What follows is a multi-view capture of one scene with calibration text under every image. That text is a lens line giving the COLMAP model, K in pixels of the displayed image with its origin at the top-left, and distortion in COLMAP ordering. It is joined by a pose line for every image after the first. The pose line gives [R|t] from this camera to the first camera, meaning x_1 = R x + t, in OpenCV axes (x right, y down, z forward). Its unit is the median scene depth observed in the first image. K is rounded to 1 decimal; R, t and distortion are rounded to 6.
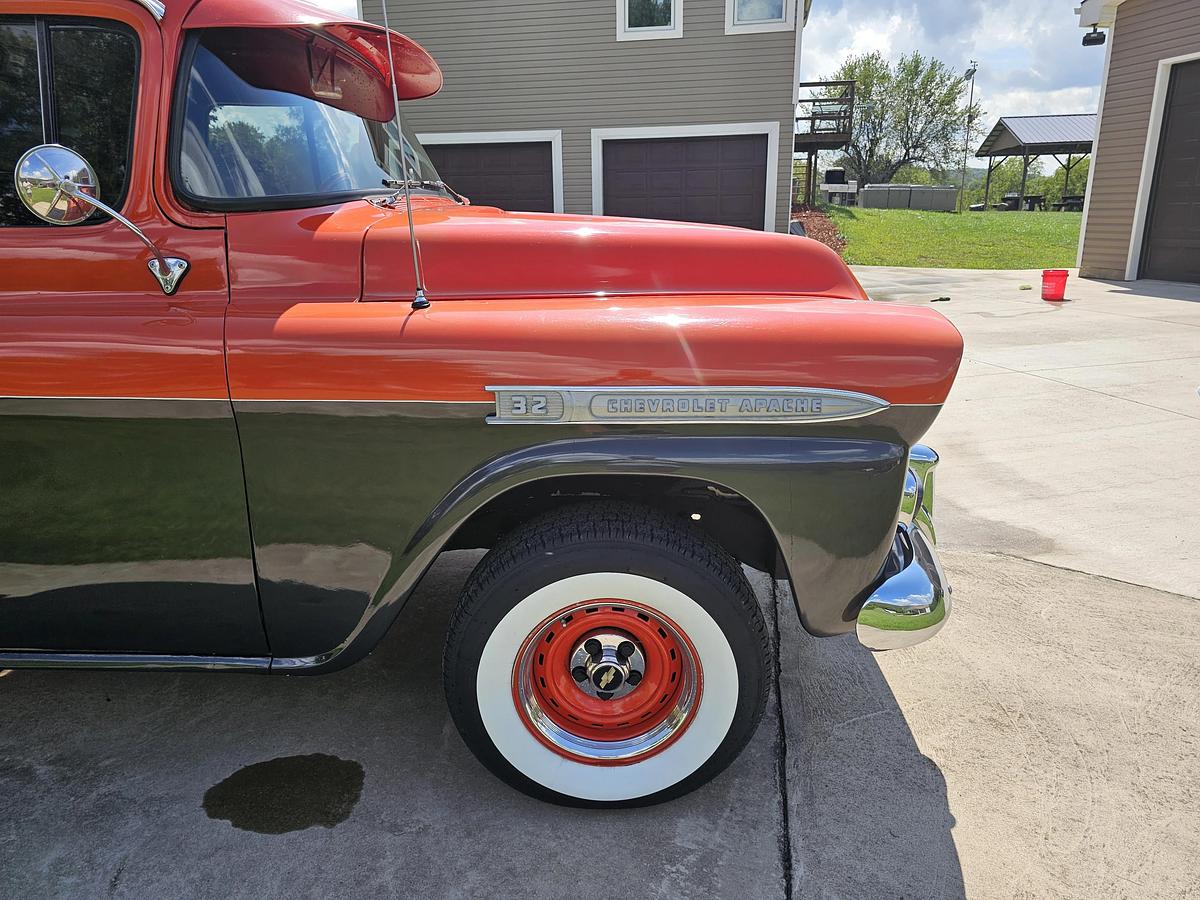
lens RADIAL K [[810.3, 0, 598.4], [0, 810.3, 451.6], [0, 0, 1]] dist [0.049034, -0.046536]
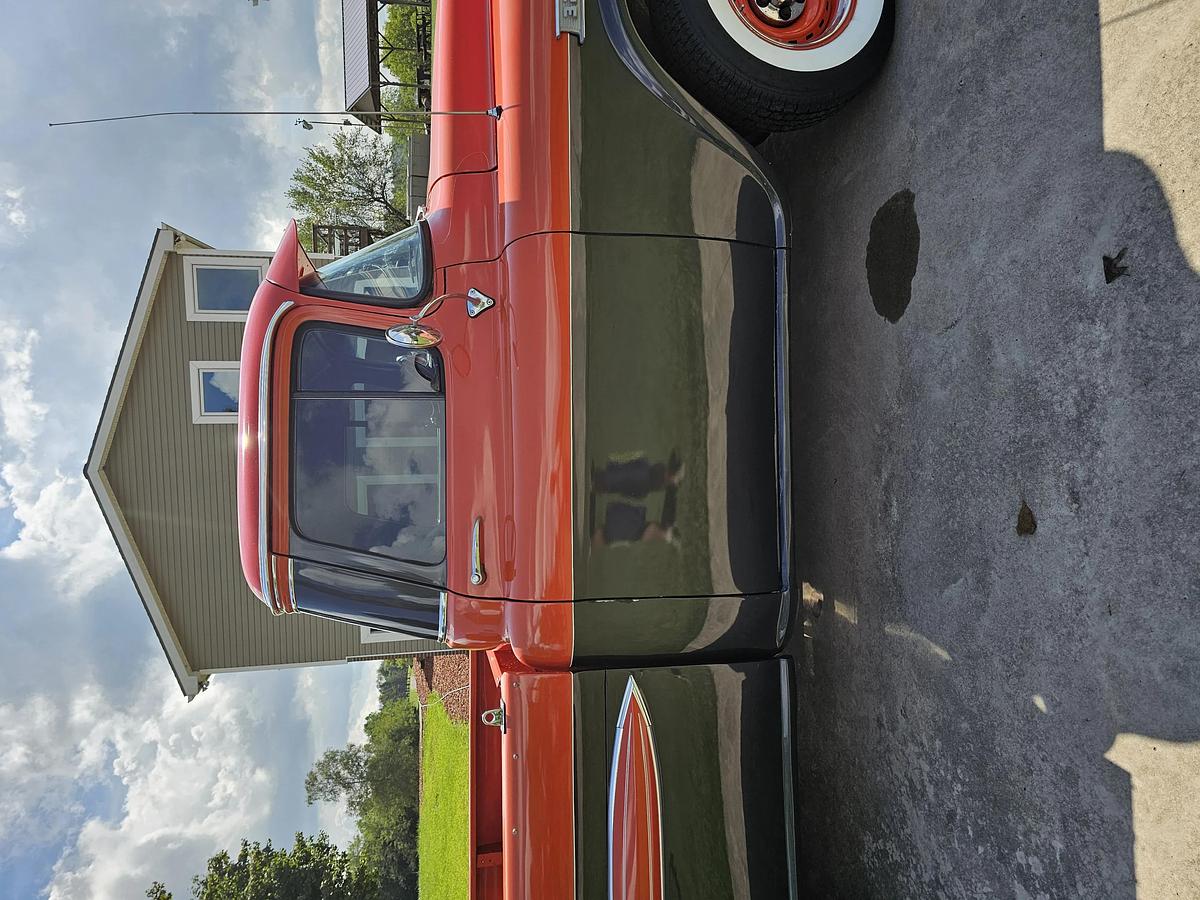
lens RADIAL K [[814.1, 0, 593.0], [0, 814.1, 441.4], [0, 0, 1]] dist [0.034237, -0.026706]
pose [[-0.014432, -0.997859, 0.063782, -0.776269], [0.995679, -0.020194, -0.090640, 0.077665], [0.091734, 0.062199, 0.993839, -0.265045]]
